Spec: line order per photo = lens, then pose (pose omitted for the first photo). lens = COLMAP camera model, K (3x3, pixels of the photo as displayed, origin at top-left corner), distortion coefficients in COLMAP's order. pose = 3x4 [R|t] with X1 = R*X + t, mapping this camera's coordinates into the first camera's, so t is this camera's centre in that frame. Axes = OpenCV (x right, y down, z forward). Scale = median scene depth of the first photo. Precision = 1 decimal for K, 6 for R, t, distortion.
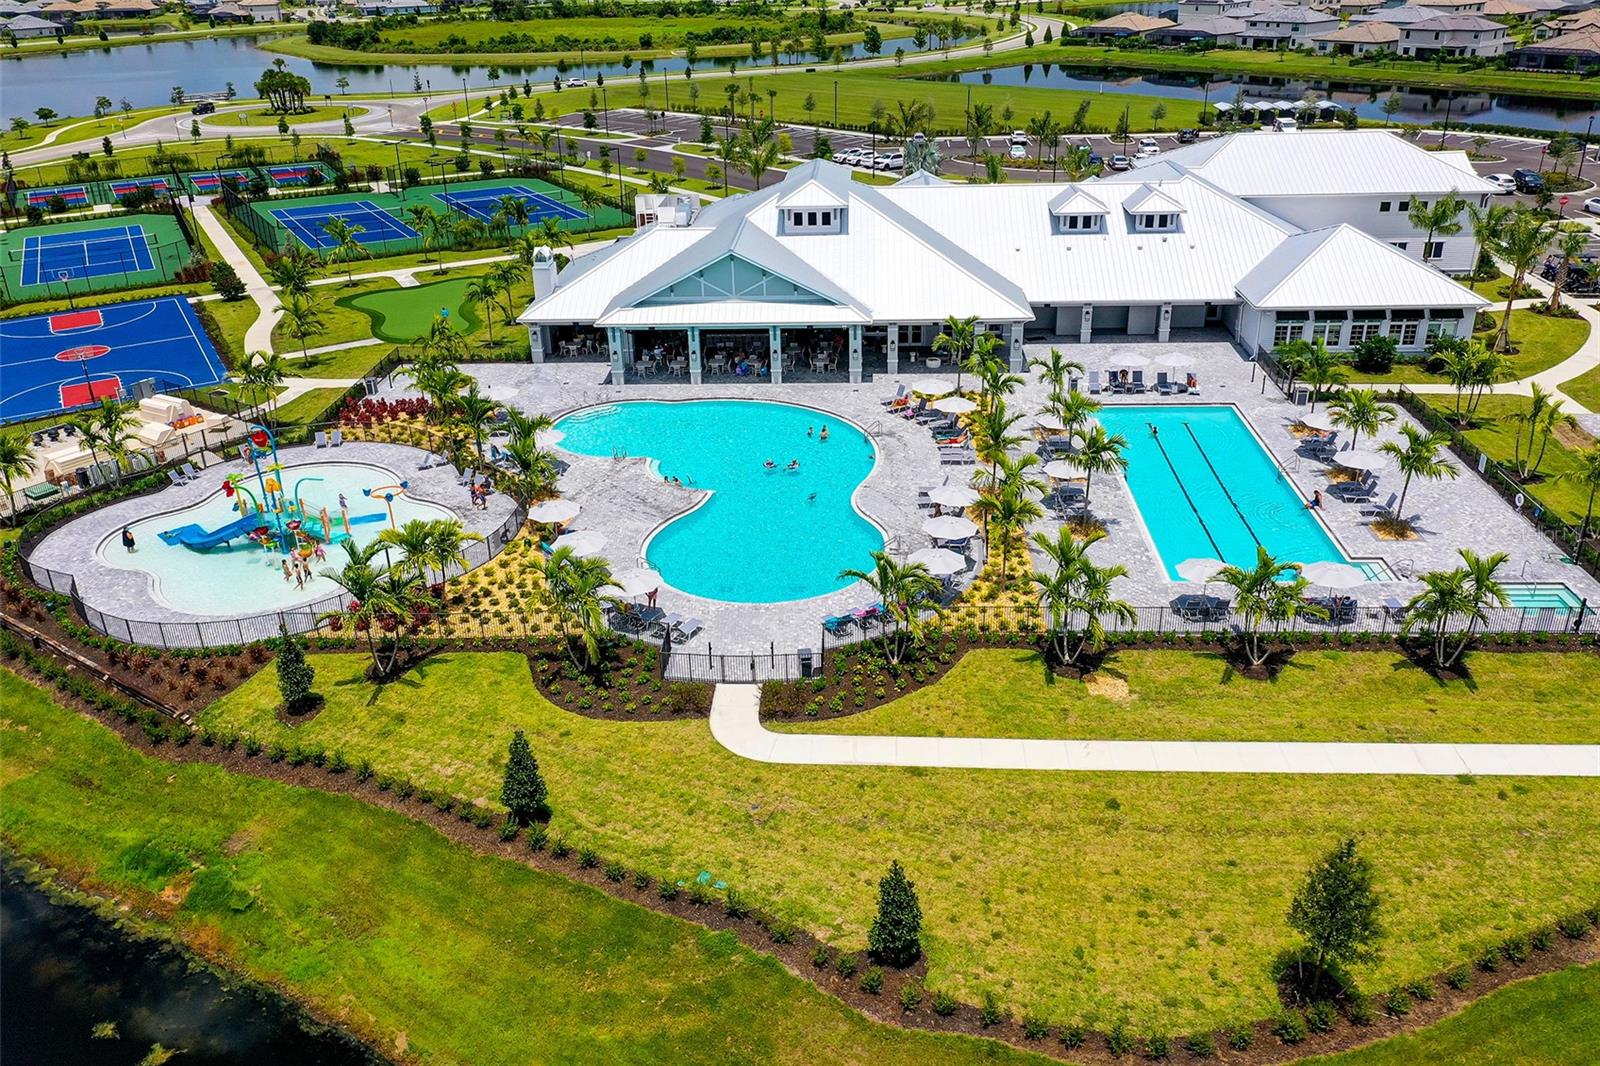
lens RADIAL K [[1276.8, 0, 819.0], [0, 1276.8, 533.1], [0, 0, 1]] dist [-0.006413, 0.004773]
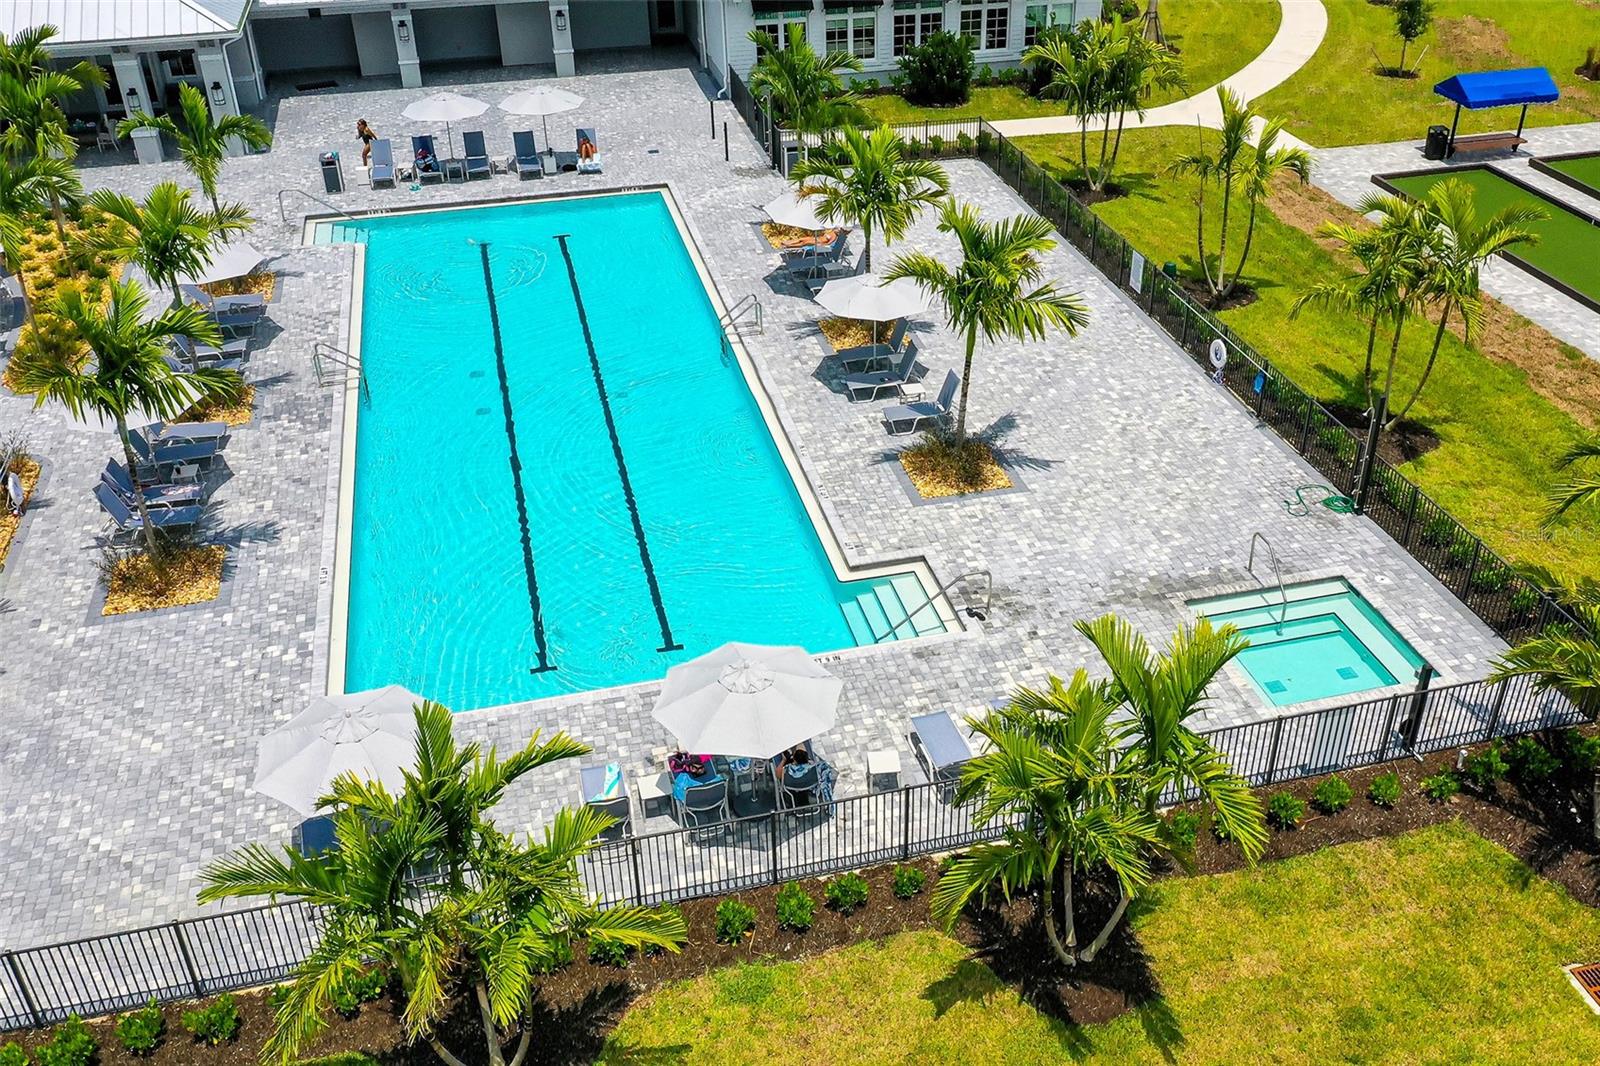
lens RADIAL K [[1453.4, 0, 863.6], [0, 1453.4, 530.6], [0, 0, 1]] dist [0.005700, 0.006203]
pose [[0.952700, -0.144819, 0.267189, 0.249496], [0.111897, 0.984554, 0.134655, -0.041297], [-0.282563, -0.098389, 0.954190, 0.473469]]
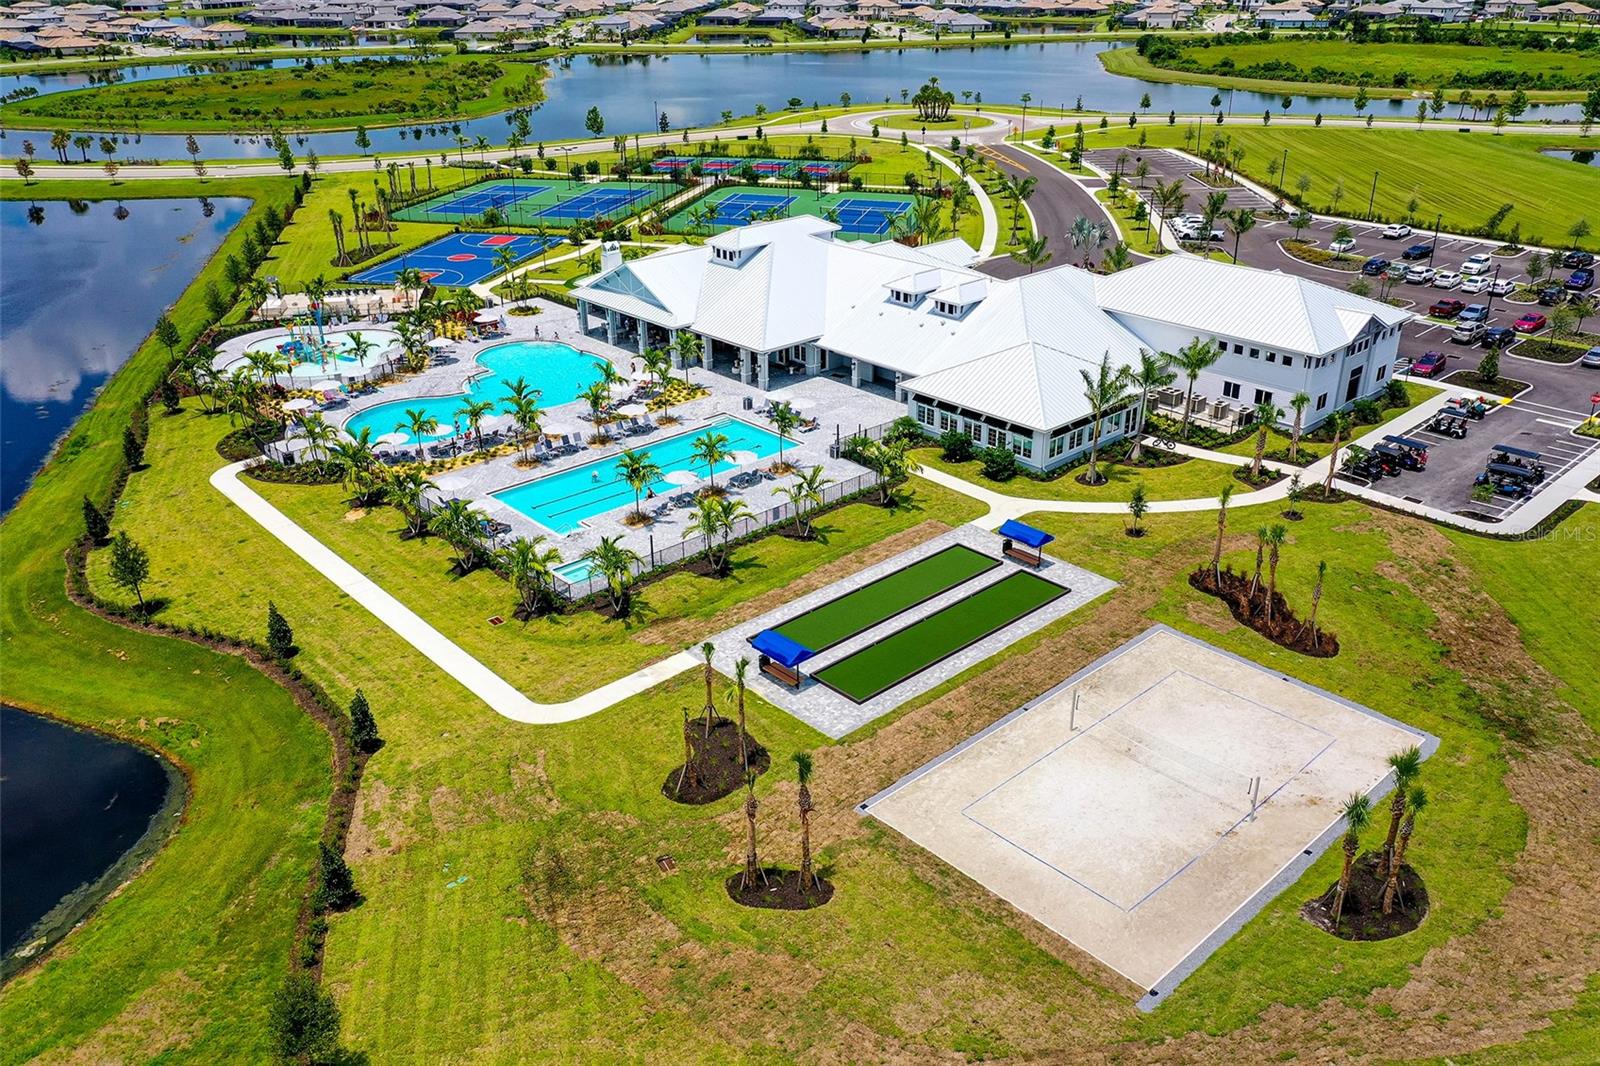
lens RADIAL K [[1251.3, 0, 800.0], [0, 1251.3, 533.0], [0, 0, 1]] dist [0.004321, 0.000990]
pose [[0.707071, 0.314532, -0.633340, 1.267970], [-0.304853, 0.943714, 0.128327, -0.194028], [0.638055, 0.102339, 0.763159, 0.031115]]
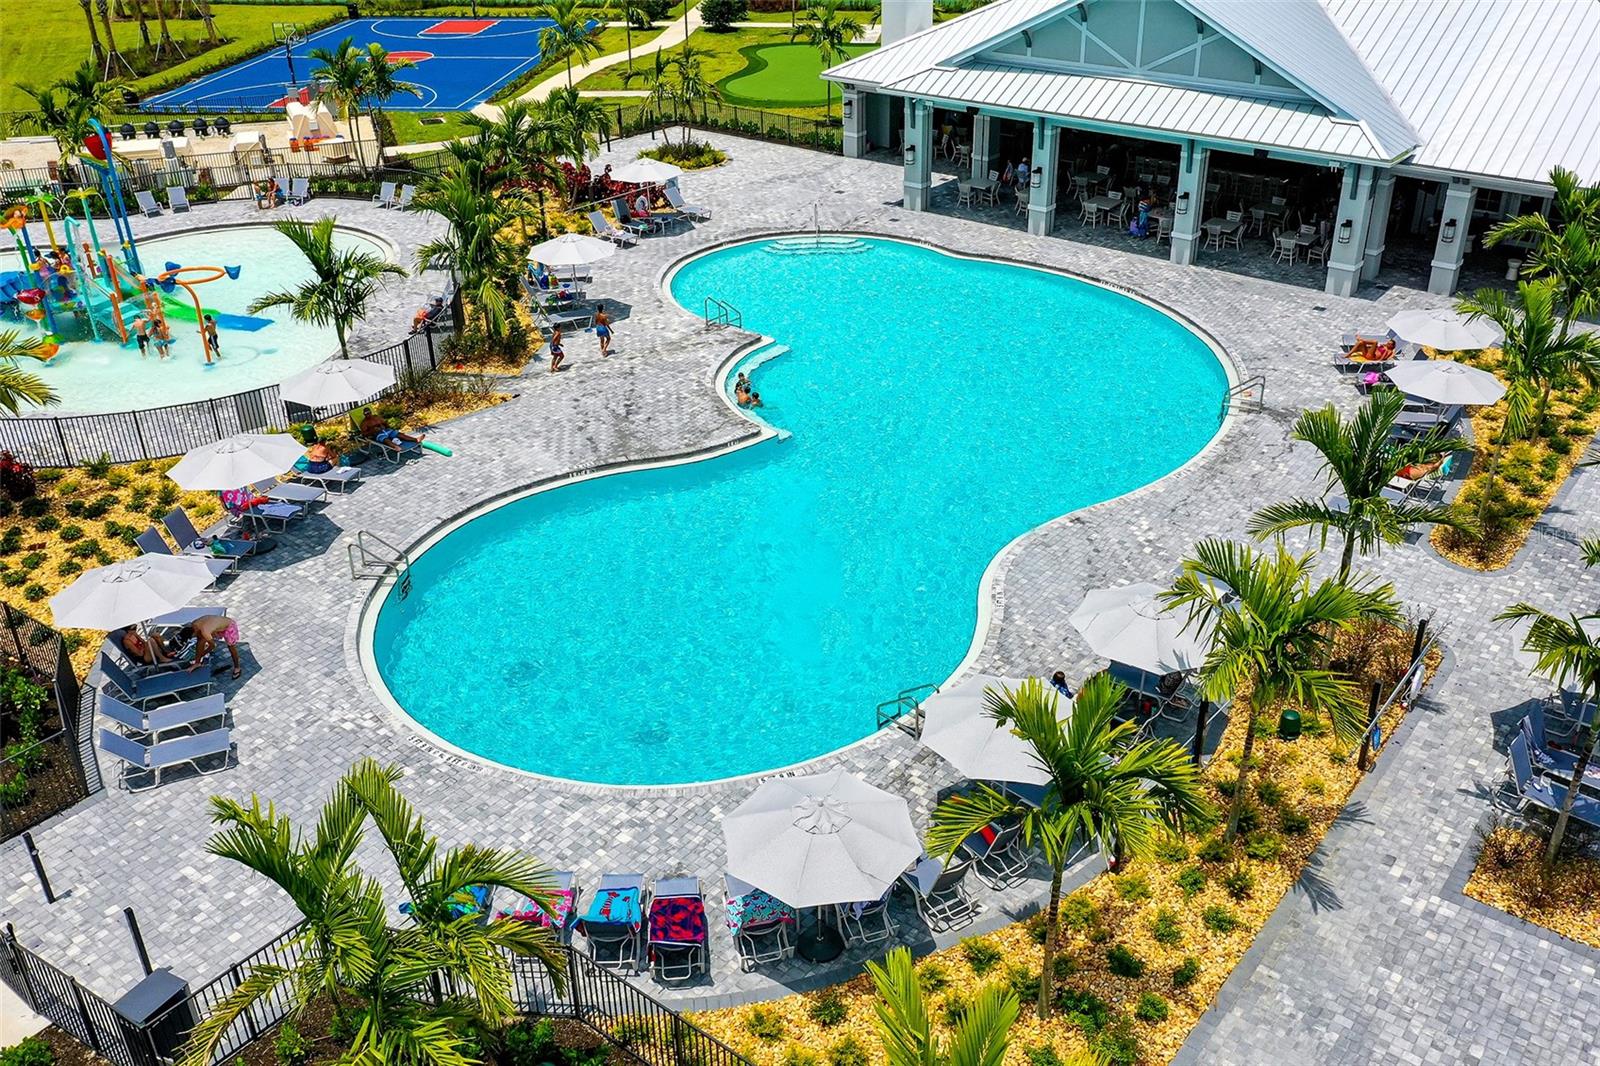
lens RADIAL K [[1386.2, 0, 857.1], [0, 1386.2, 528.5], [0, 0, 1]] dist [0.003939, 0.002048]
pose [[0.825068, 0.288138, -0.486045, 0.178906], [-0.254116, 0.957525, 0.136275, -0.070886], [0.504666, 0.011075, 0.863244, 0.559621]]
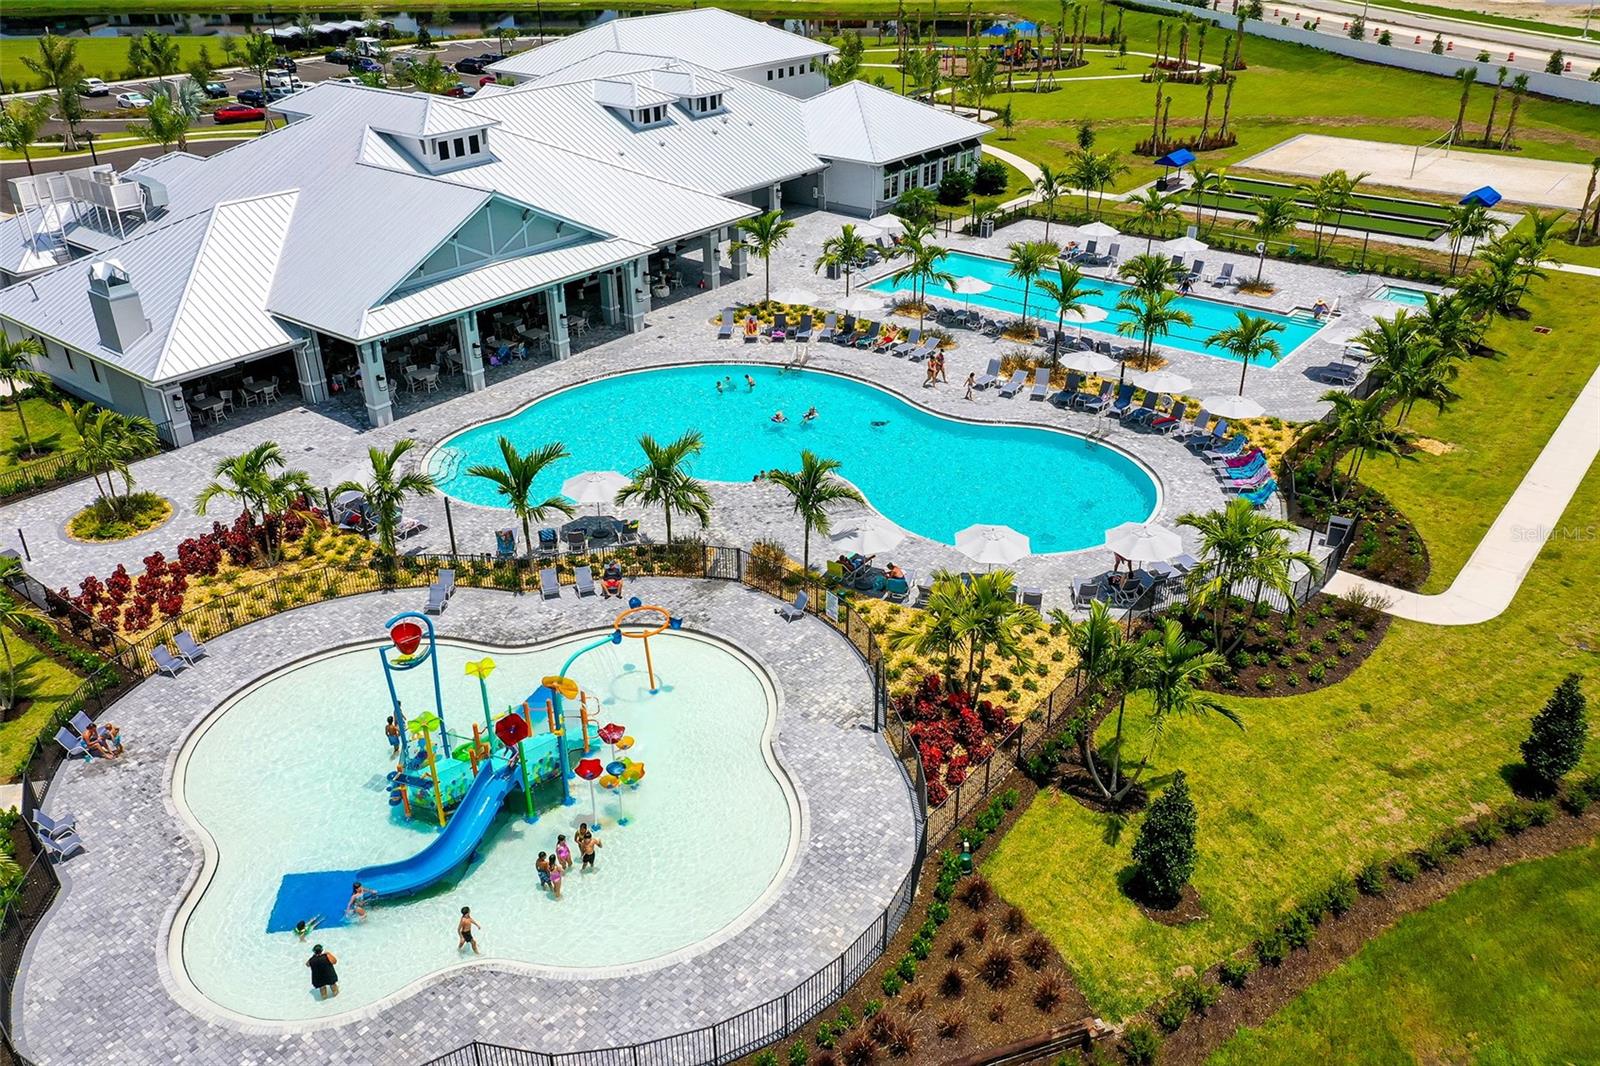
lens RADIAL K [[1251.3, 0, 800.0], [0, 1251.3, 533.0], [0, 0, 1]] dist [0.004321, 0.000990]
pose [[0.583203, -0.362124, 0.727145, -0.608641], [0.339684, 0.921835, 0.186640, -0.131801], [-0.737895, 0.138150, 0.660625, 0.491993]]
